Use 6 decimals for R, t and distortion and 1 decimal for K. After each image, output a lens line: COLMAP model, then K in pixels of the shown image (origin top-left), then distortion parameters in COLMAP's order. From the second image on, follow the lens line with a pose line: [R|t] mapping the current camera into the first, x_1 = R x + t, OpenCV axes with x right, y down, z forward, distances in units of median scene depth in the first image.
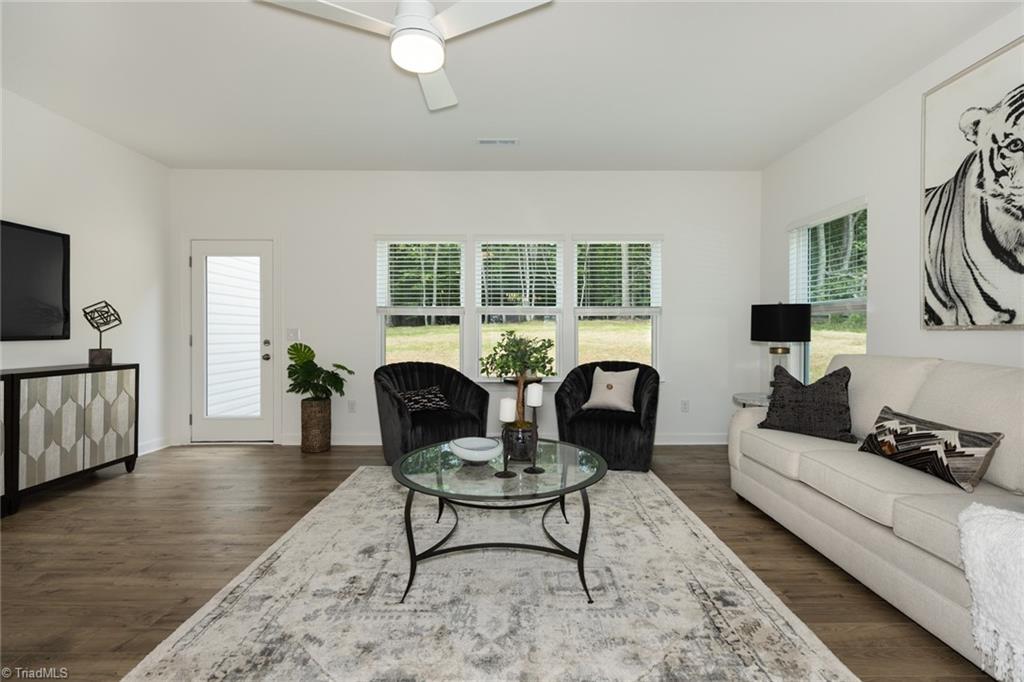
lens RADIAL K [[454.3, 0, 516.3], [0, 454.3, 334.1], [0, 0, 1]] dist [0.001698, 0.000415]
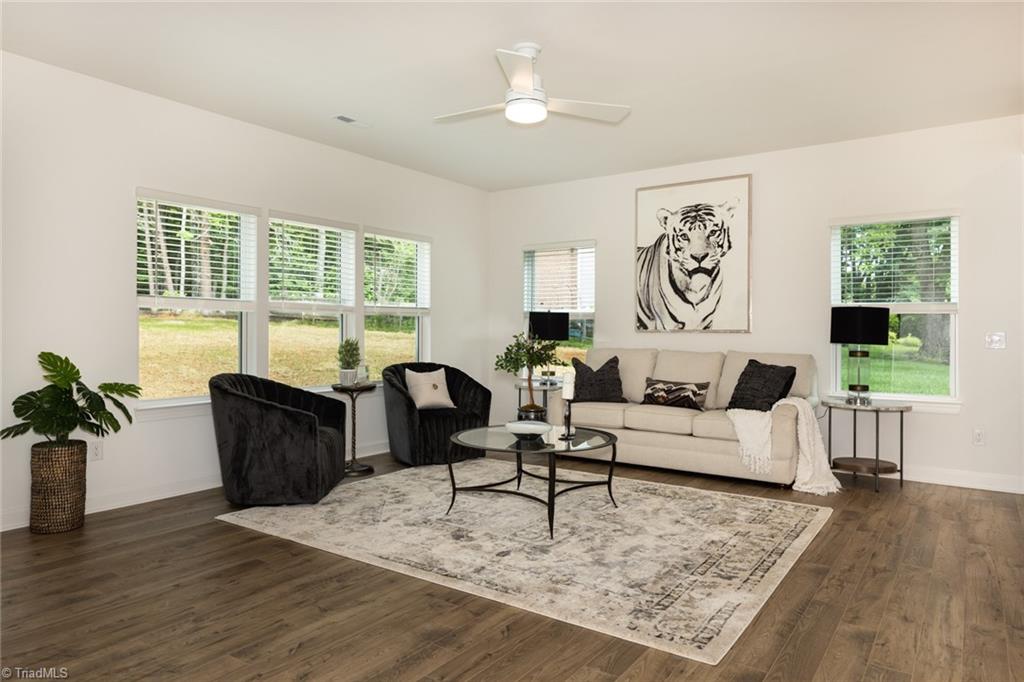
lens RADIAL K [[653.3, 0, 515.1], [0, 653.3, 330.4], [0, 0, 1]] dist [0.006788, 0.000629]
pose [[0.581148, 0.003232, 0.813792, -1.198535], [0.001709, 0.999985, -0.005192, -0.004308], [-0.813796, 0.004408, 0.581134, -0.014737]]
